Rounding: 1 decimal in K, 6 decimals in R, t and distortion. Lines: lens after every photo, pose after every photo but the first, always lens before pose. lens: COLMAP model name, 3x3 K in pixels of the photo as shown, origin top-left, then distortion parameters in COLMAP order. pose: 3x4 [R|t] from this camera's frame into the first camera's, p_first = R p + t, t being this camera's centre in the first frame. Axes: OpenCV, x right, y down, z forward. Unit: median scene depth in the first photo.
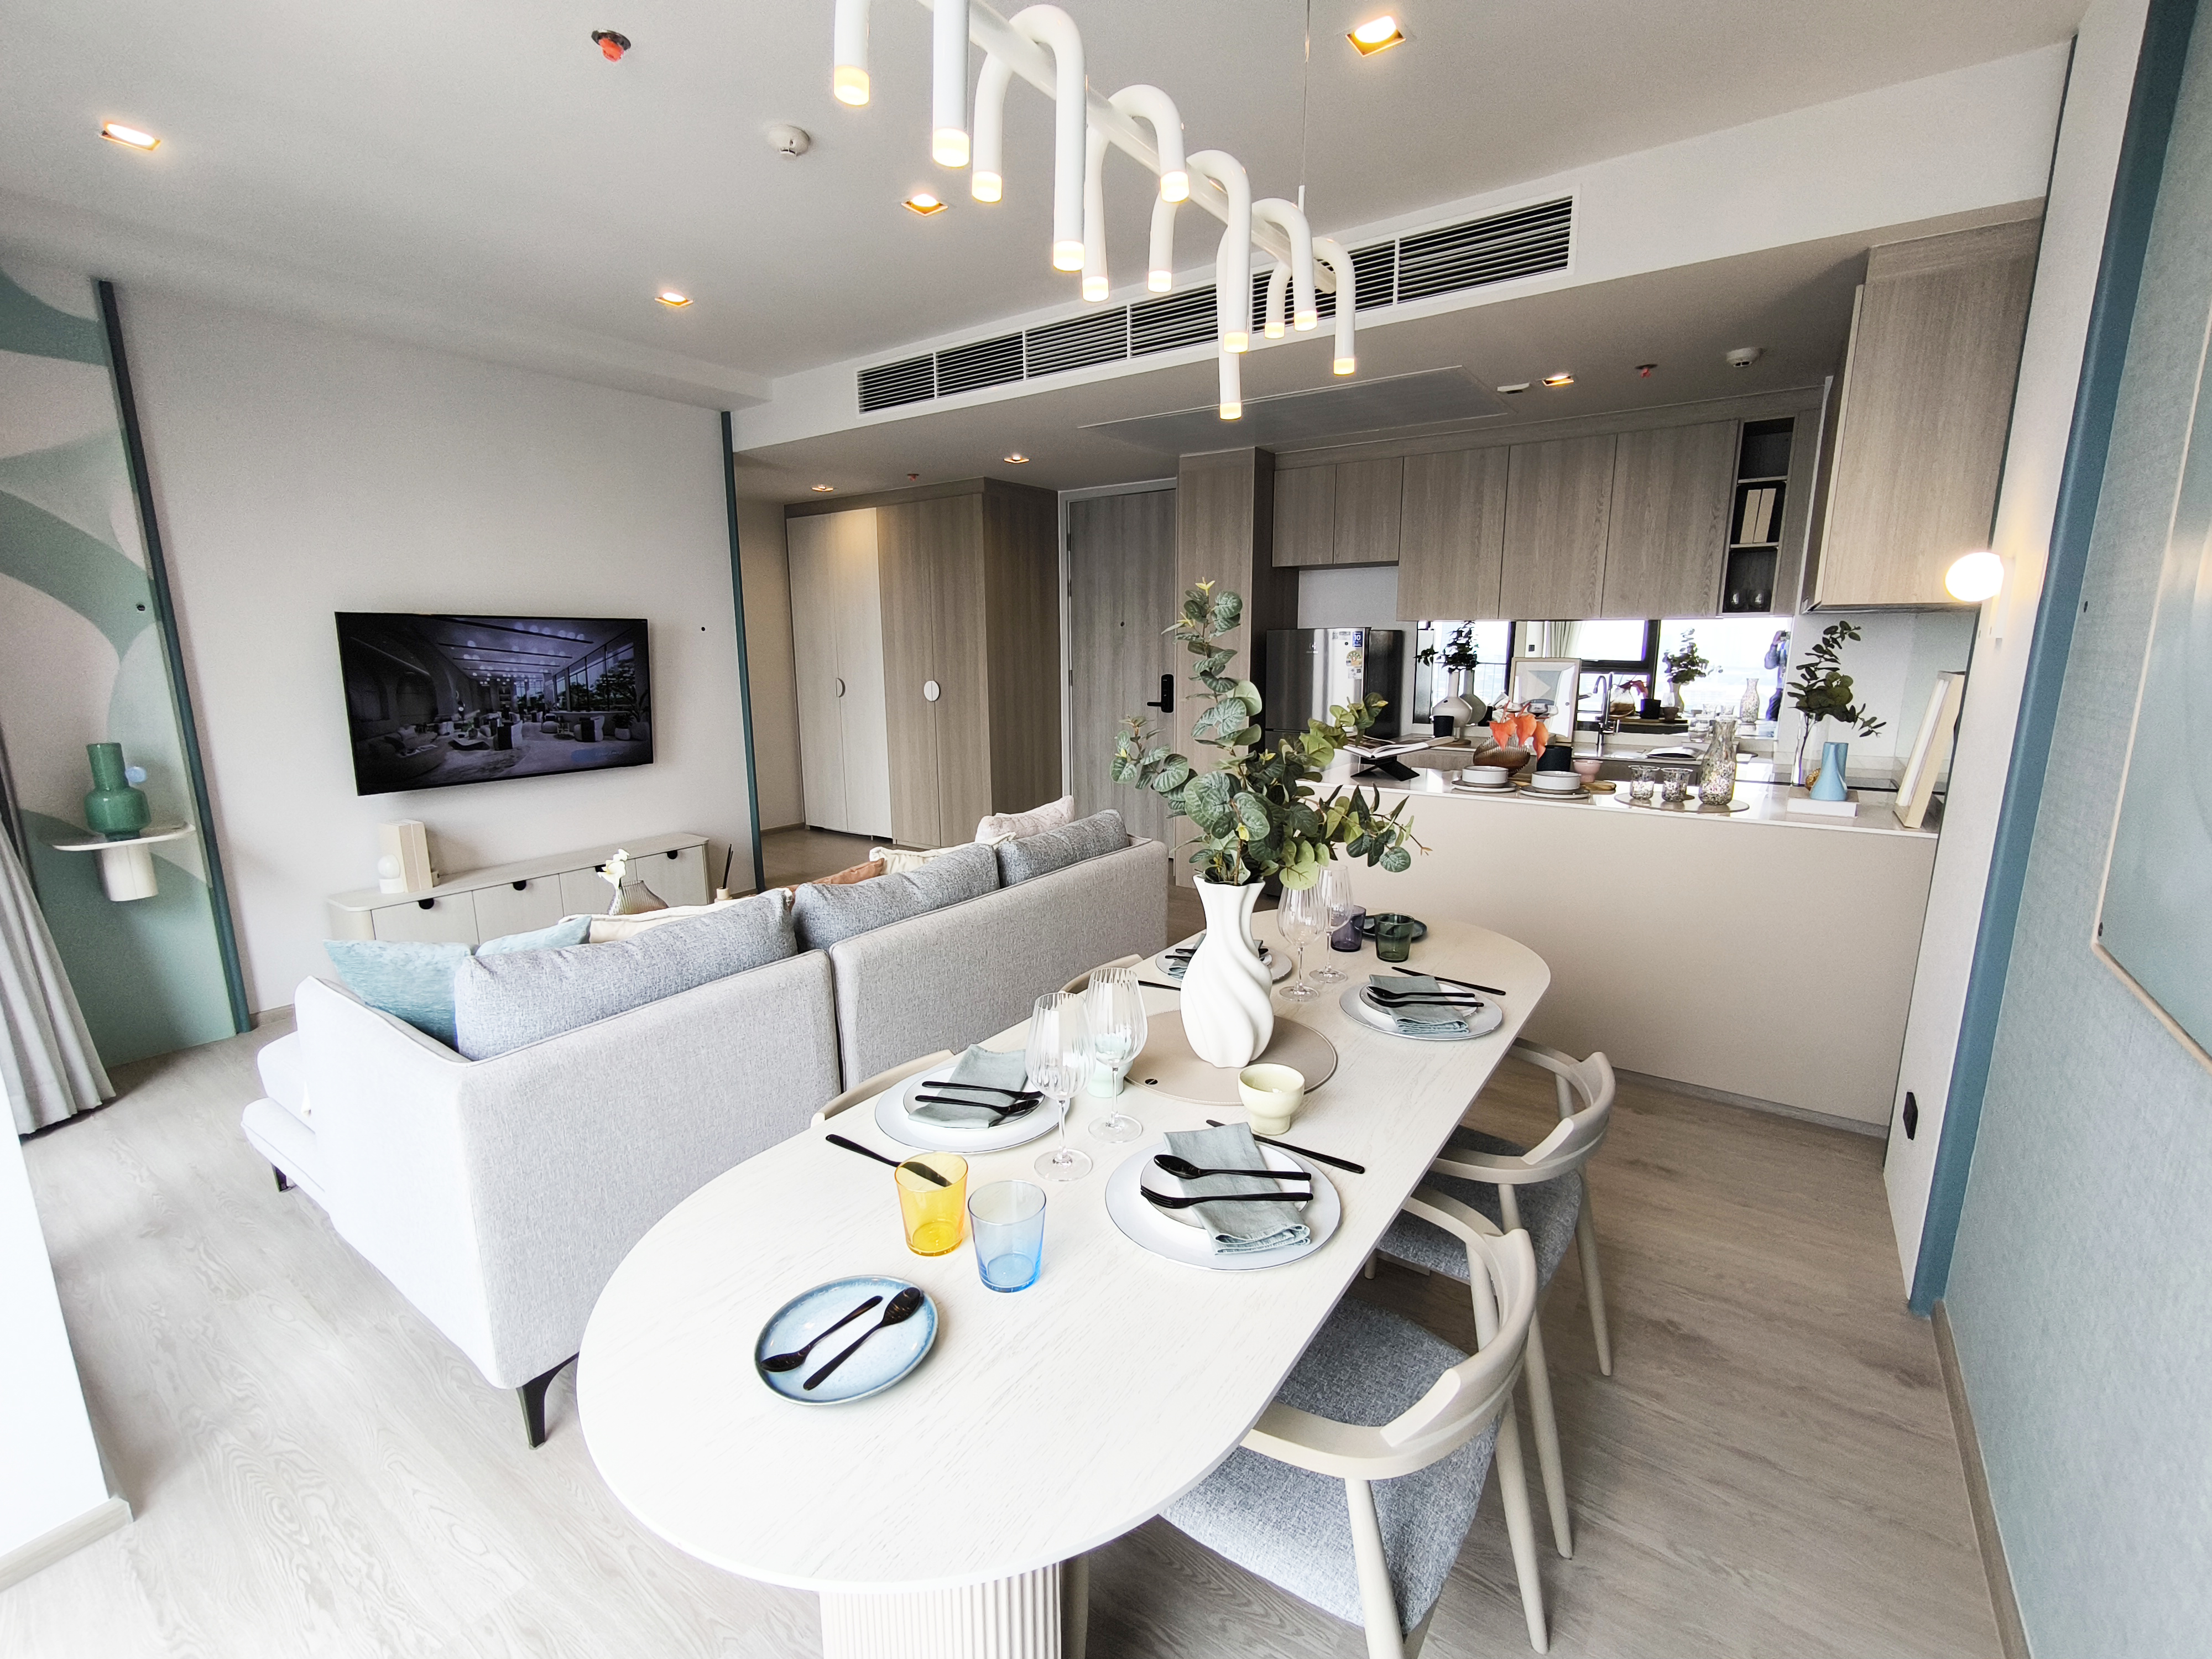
lens RADIAL K [[951.8, 0, 1104.4], [0, 951.8, 829.3], [0, 0, 1]] dist [-0.002448, -0.000035]
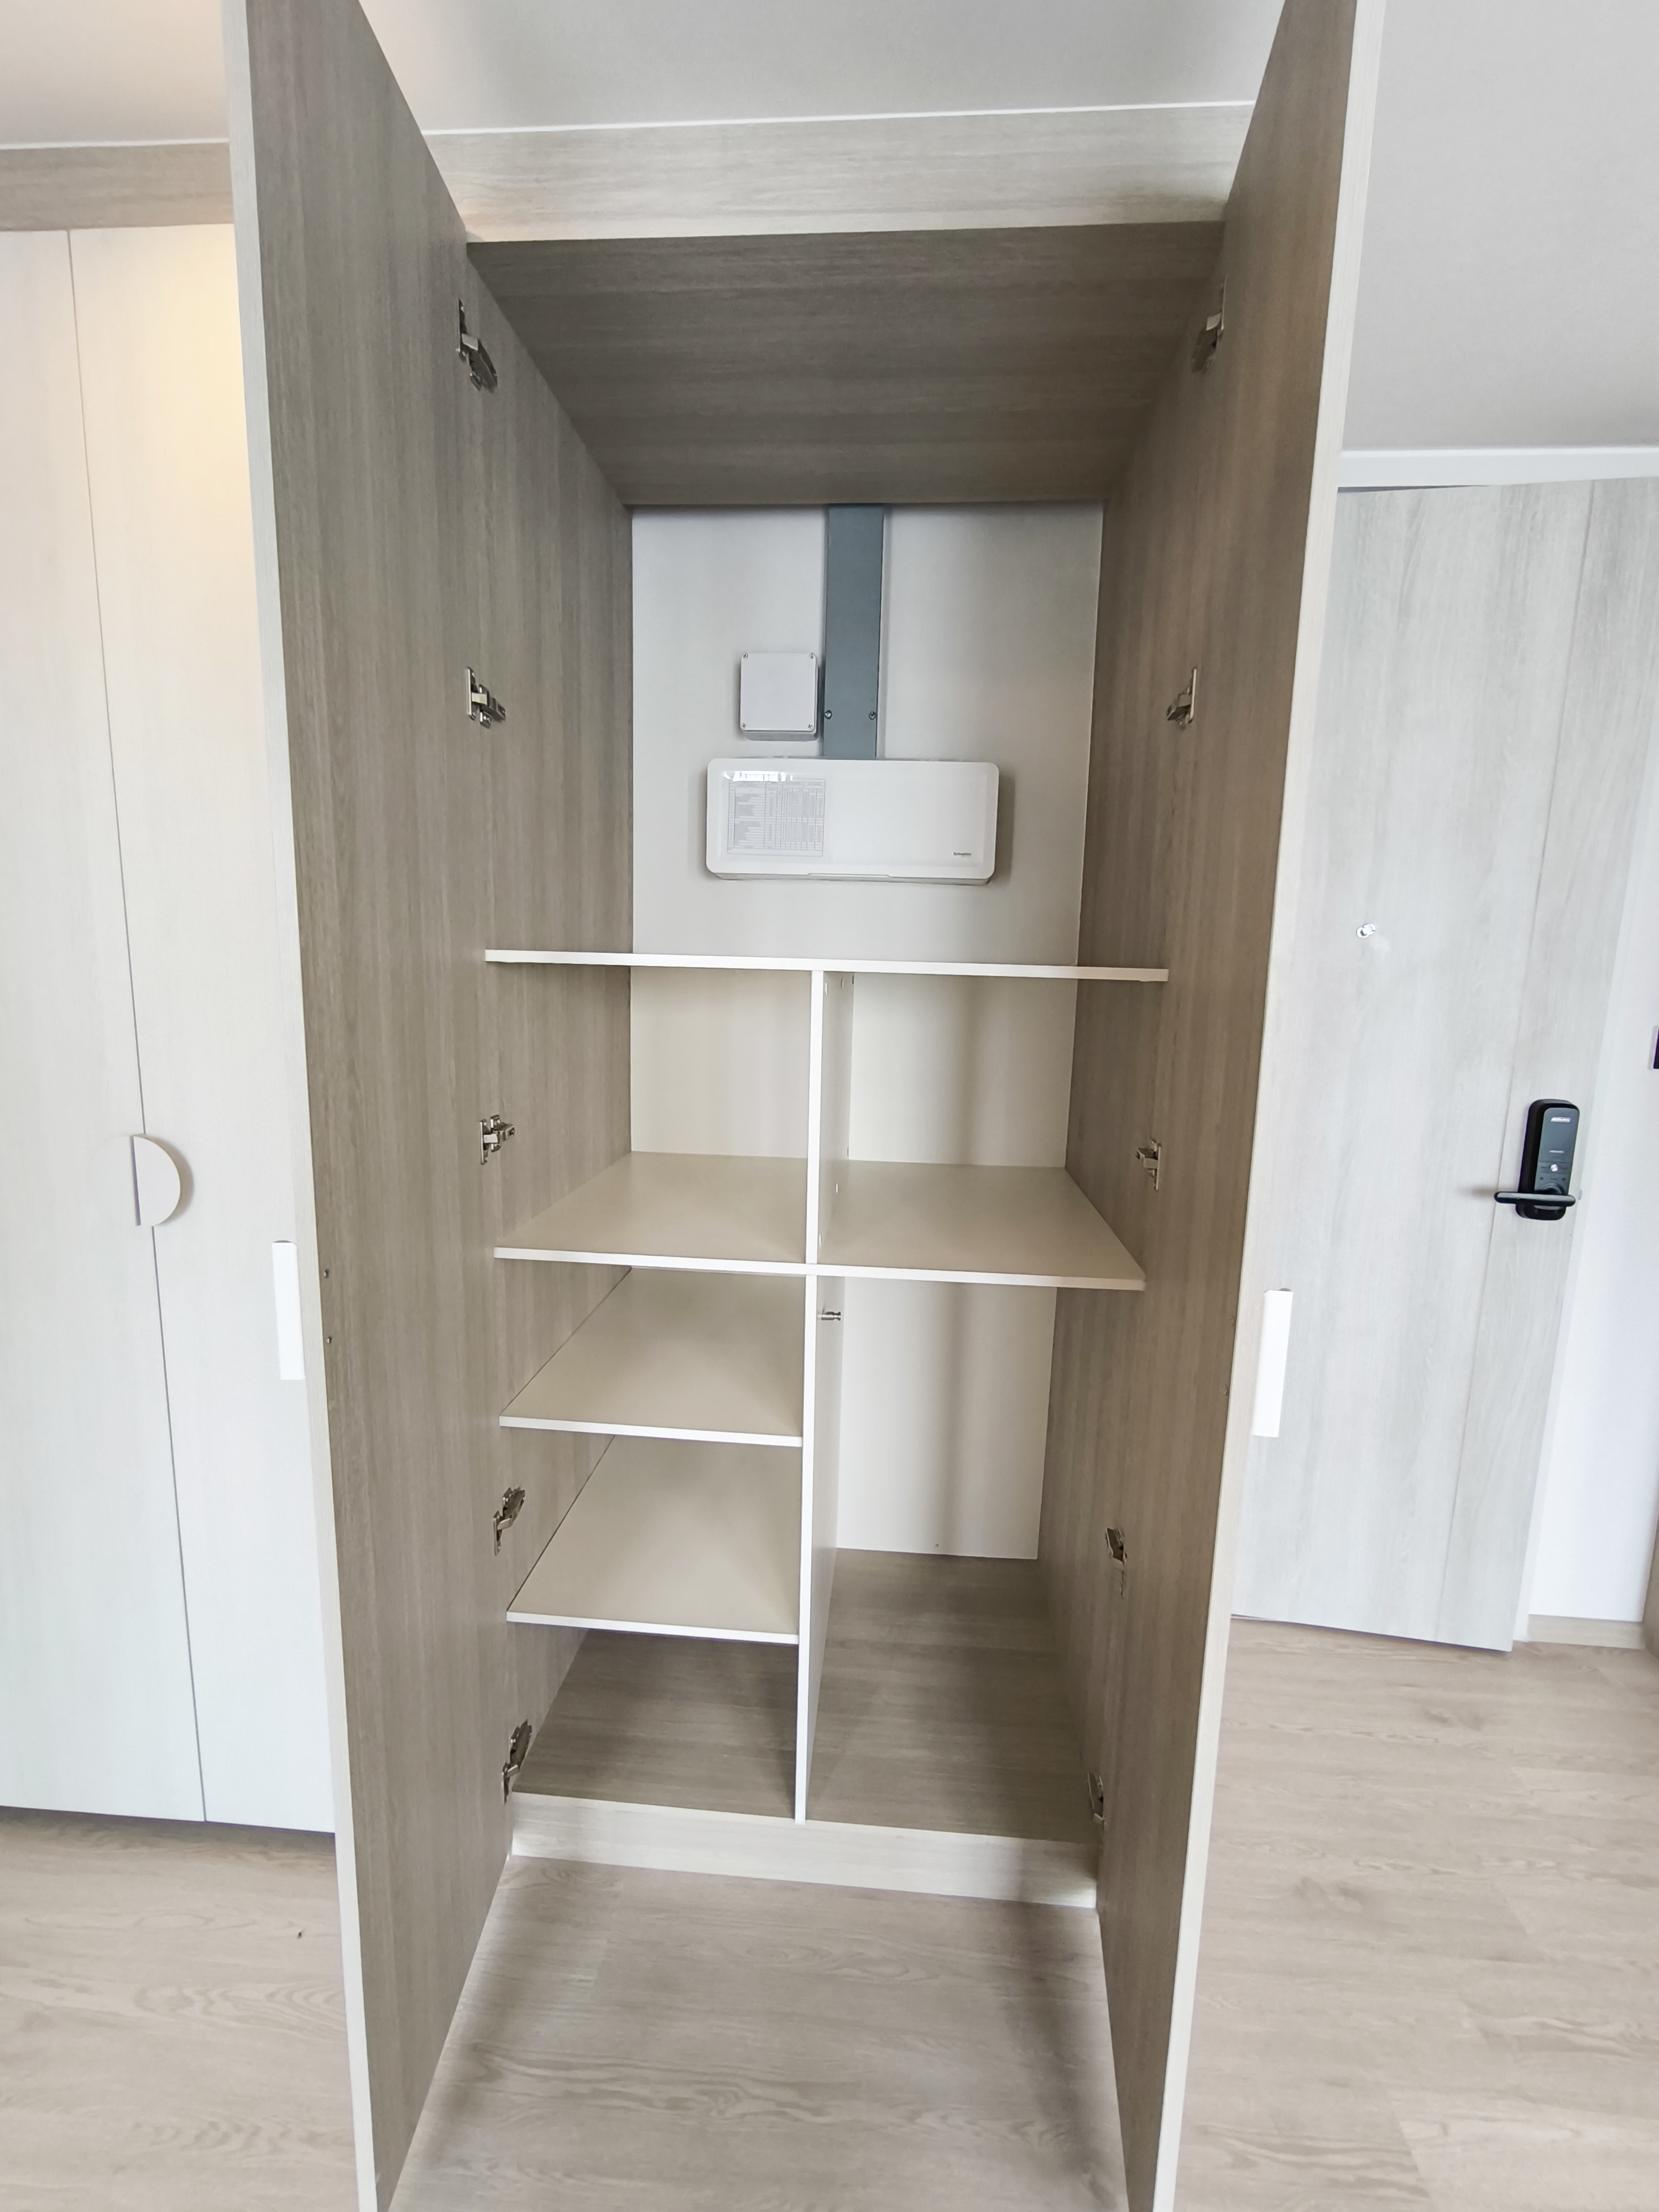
lens RADIAL K [[951.8, 0, 828.8], [0, 951.8, 1107.8], [0, 0, 1]] dist [-0.002448, -0.000035]
pose [[0.862185, -0.045678, 0.504530, -0.287756], [0.064372, 0.997732, -0.019674, -0.169436], [-0.502487, 0.049441, 0.863170, 0.848228]]
